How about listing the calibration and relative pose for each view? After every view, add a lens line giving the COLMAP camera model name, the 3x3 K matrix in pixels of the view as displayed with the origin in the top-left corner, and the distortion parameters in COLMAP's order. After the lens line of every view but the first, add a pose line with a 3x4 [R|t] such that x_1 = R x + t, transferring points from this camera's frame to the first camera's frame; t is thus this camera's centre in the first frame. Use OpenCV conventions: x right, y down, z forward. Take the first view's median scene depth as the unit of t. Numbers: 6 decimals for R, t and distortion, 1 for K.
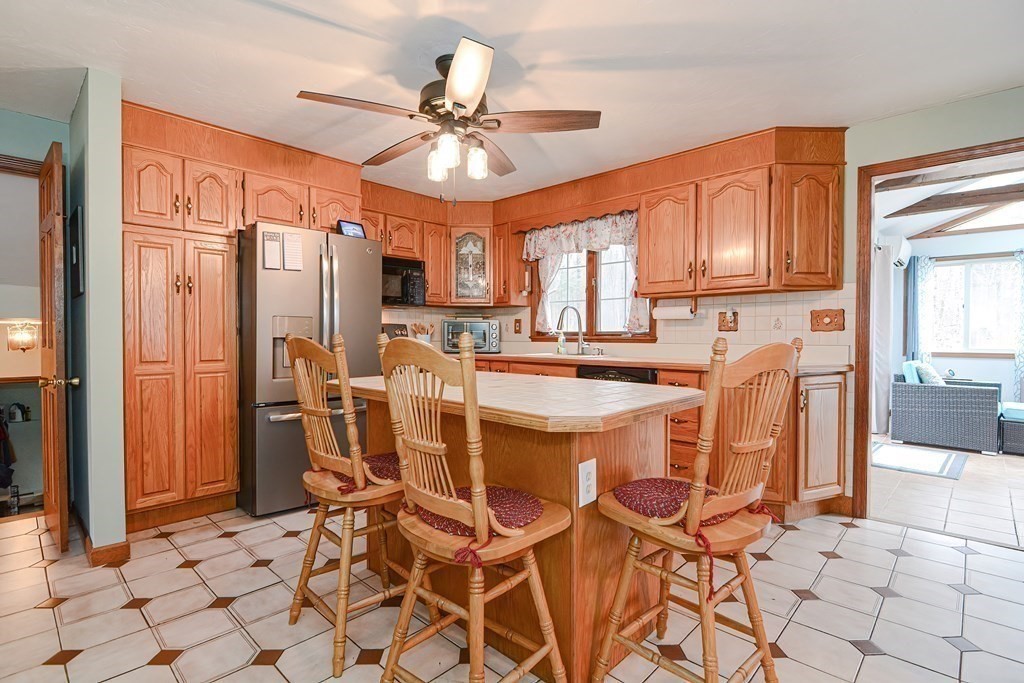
lens RADIAL K [[500.3, 0, 502.3], [0, 500.3, 340.6], [0, 0, 1]] dist [-0.005569, -0.005757]
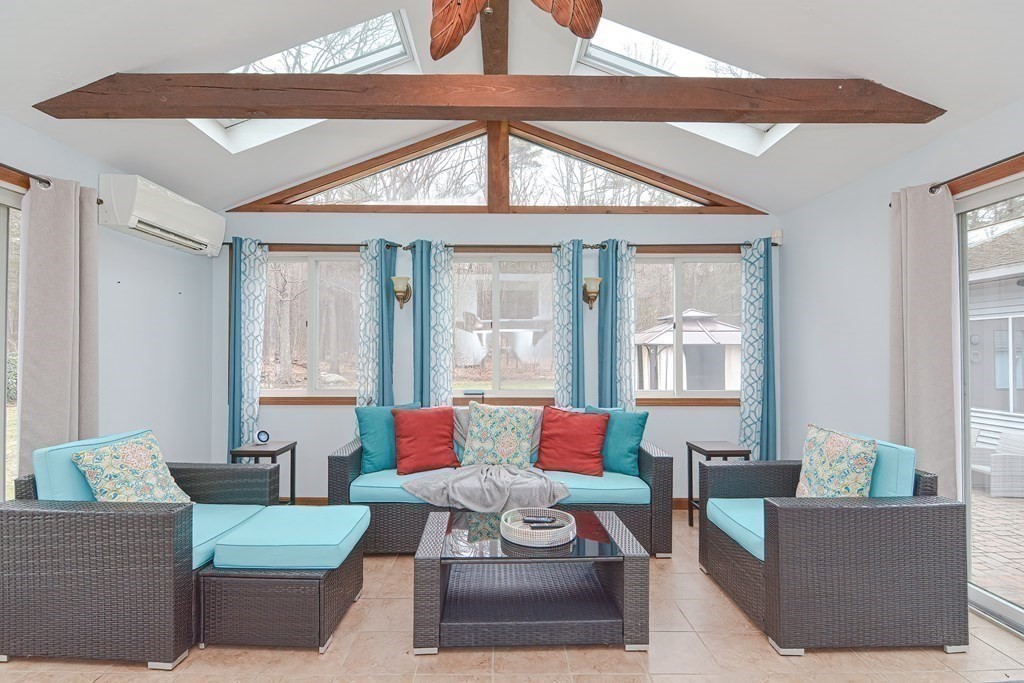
lens RADIAL K [[500.3, 0, 507.0], [0, 500.3, 350.3], [0, 0, 1]] dist [-0.005569, -0.005757]
pose [[0.710012, 0.003735, 0.704180, 0.689090], [0.007256, 0.999894, -0.012619, -0.026648], [-0.704153, 0.014069, 0.709909, 0.374183]]
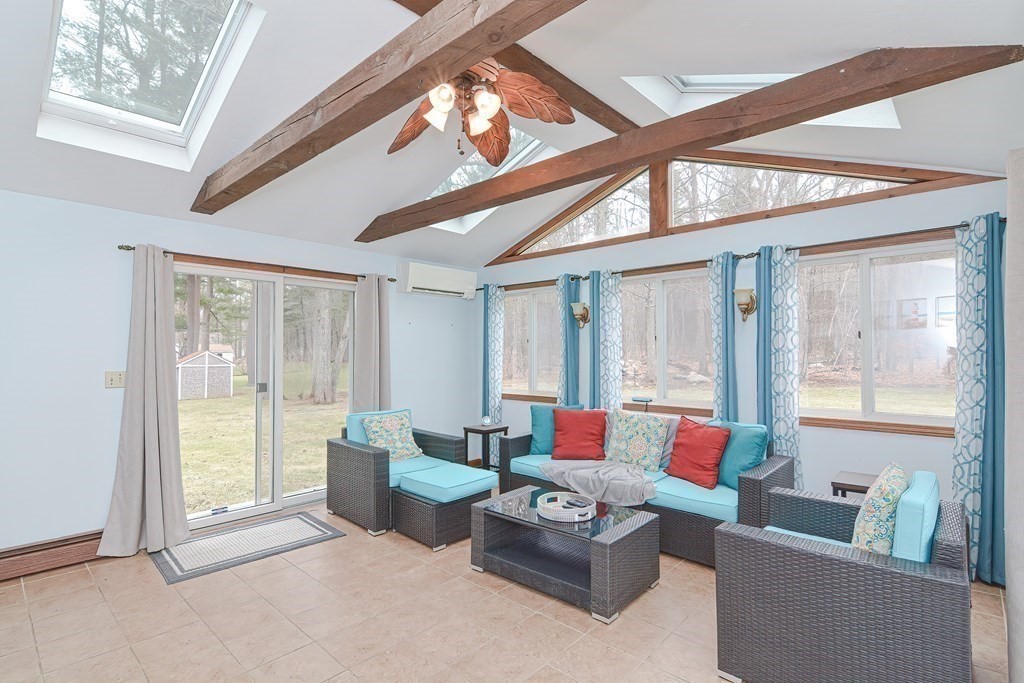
lens RADIAL K [[500.3, 0, 512.8], [0, 500.3, 347.0], [0, 0, 1]] dist [-0.005569, -0.005757]
pose [[0.999589, -0.004141, 0.028383, 0.916999], [0.004770, 0.999744, -0.022131, -0.042453], [-0.028284, 0.022257, 0.999352, 0.134162]]
